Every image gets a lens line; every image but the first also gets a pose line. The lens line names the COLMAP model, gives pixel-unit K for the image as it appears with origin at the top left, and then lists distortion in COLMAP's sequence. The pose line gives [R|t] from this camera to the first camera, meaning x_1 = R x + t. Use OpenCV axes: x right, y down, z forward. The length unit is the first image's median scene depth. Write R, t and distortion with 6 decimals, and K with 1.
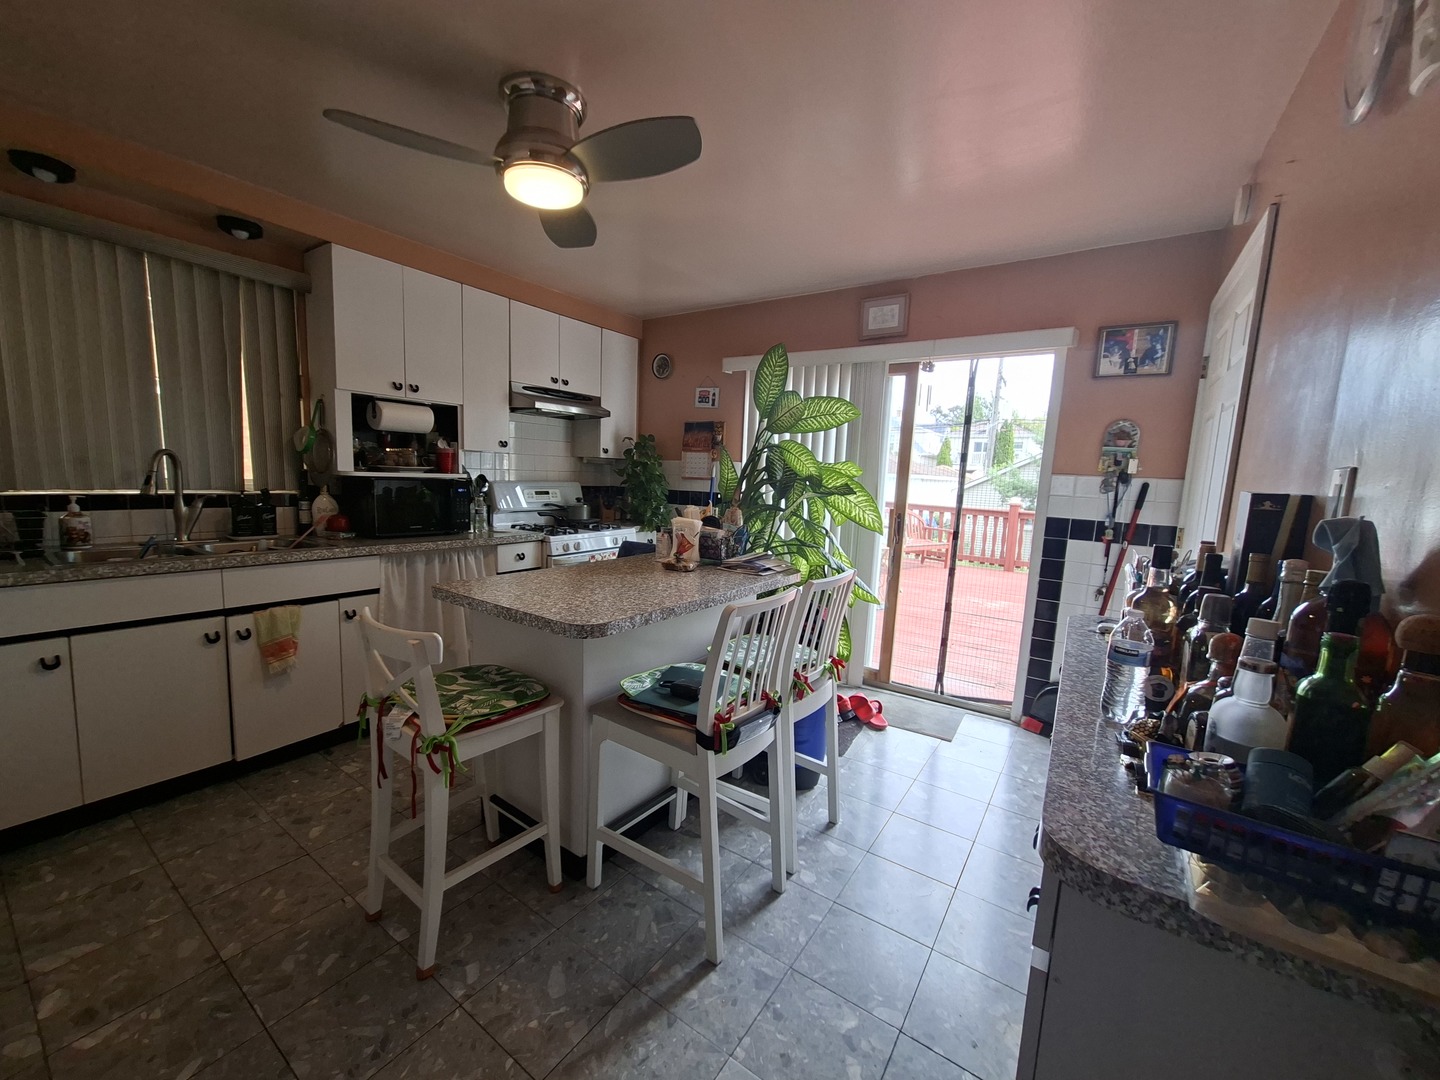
lens RADIAL K [[567.7, 0, 716.3], [0, 567.7, 547.0], [0, 0, 1]] dist [-0.001860, 0.000223]
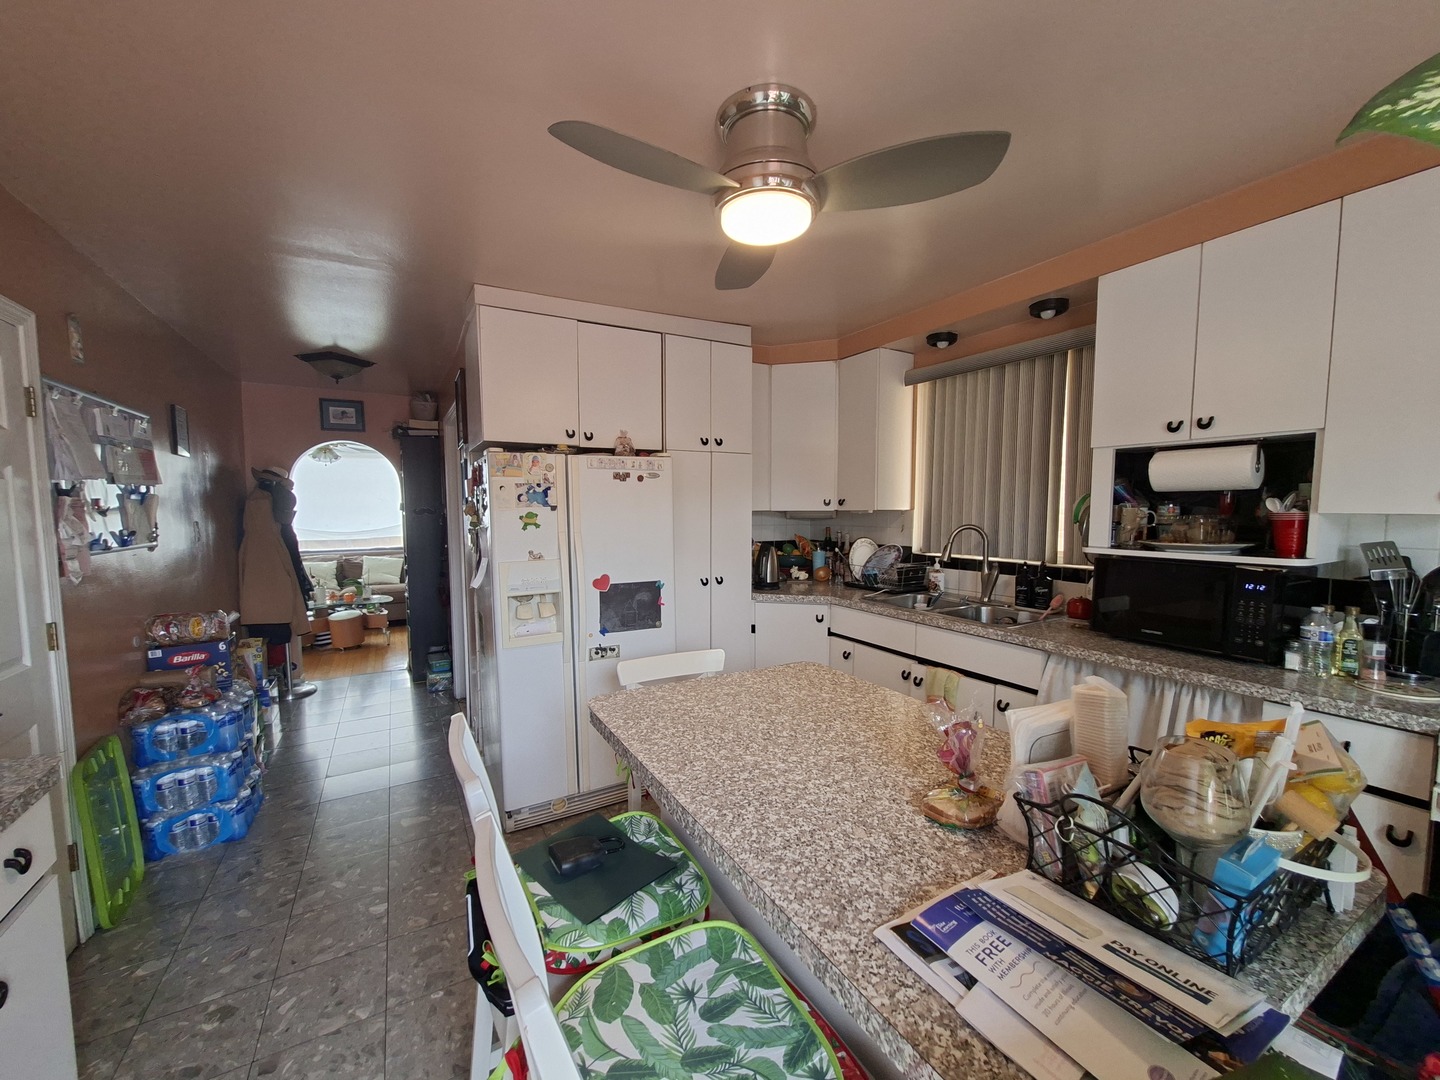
lens RADIAL K [[567.7, 0, 715.6], [0, 567.7, 541.4], [0, 0, 1]] dist [-0.001860, 0.000223]
pose [[-0.431277, 0.021434, -0.901965, 0.329022], [-0.128379, 0.988087, 0.084865, -0.146023], [0.893039, 0.152394, -0.423388, 0.894395]]
